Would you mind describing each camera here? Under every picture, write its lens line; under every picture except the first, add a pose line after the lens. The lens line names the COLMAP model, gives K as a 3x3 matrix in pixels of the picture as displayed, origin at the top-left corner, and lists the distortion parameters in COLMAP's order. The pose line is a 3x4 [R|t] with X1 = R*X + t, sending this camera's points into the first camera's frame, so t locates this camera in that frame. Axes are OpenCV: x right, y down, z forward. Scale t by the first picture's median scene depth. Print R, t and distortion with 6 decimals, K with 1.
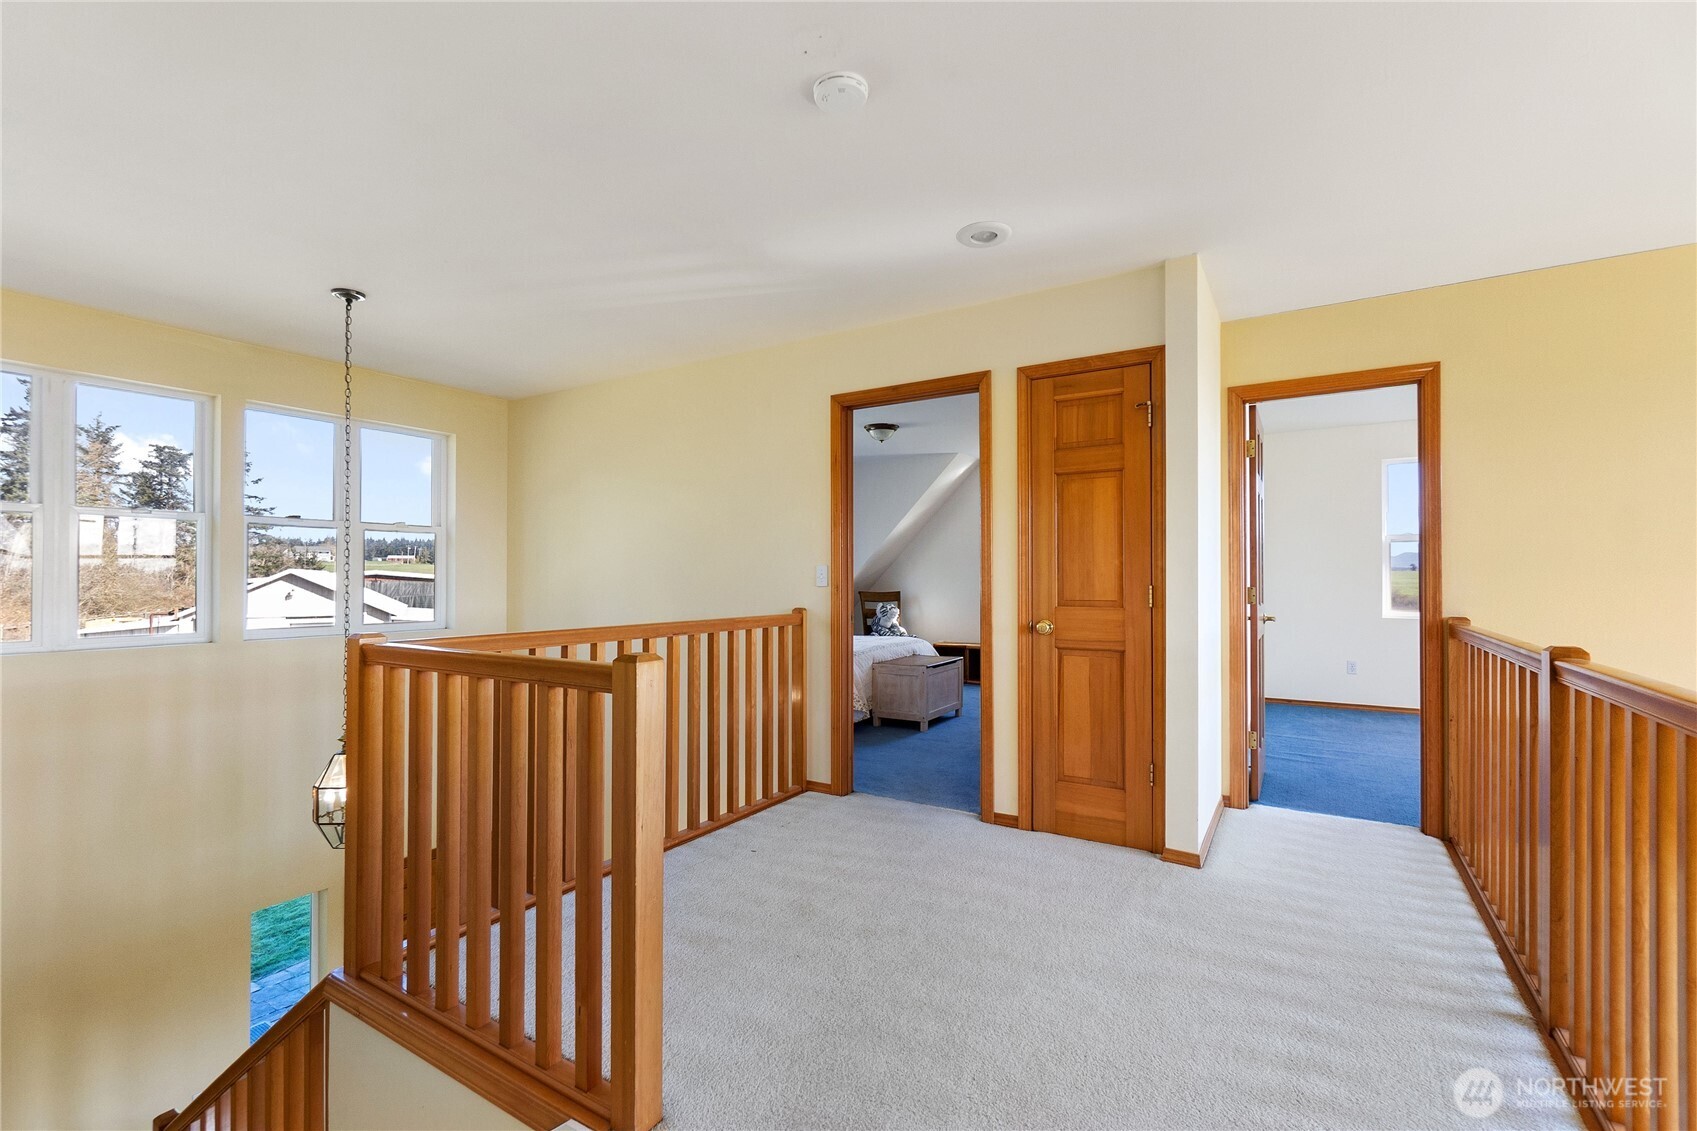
lens RADIAL K [[744.6, 0, 848.5], [0, 744.6, 565.5], [0, 0, 1]] dist [-0.000767, -0.000263]
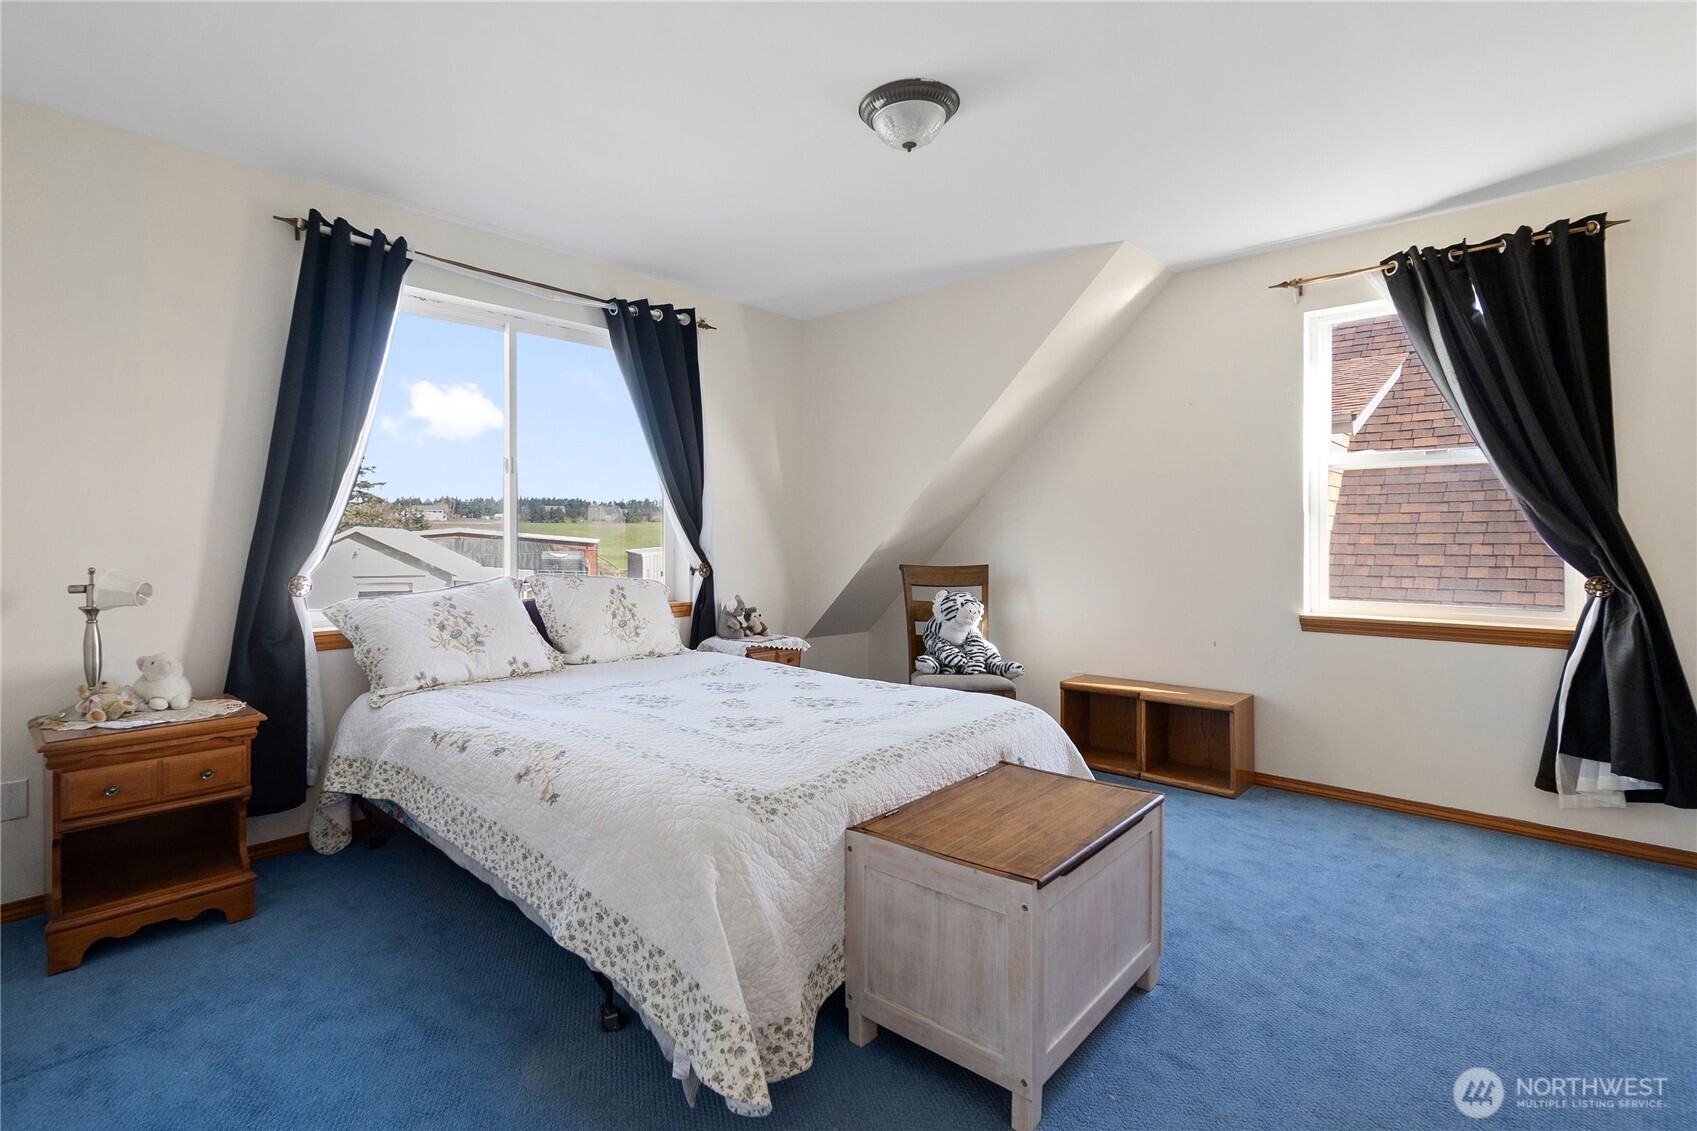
lens RADIAL K [[760.6, 0, 803.9], [0, 760.6, 533.4], [0, 0, 1]] dist [-0.000088, -0.000056]
pose [[0.978243, -0.000246, -0.207463, 0.056757], [0.002964, 0.999914, 0.012793, 0.008399], [0.207442, -0.013130, 0.978159, 0.513593]]
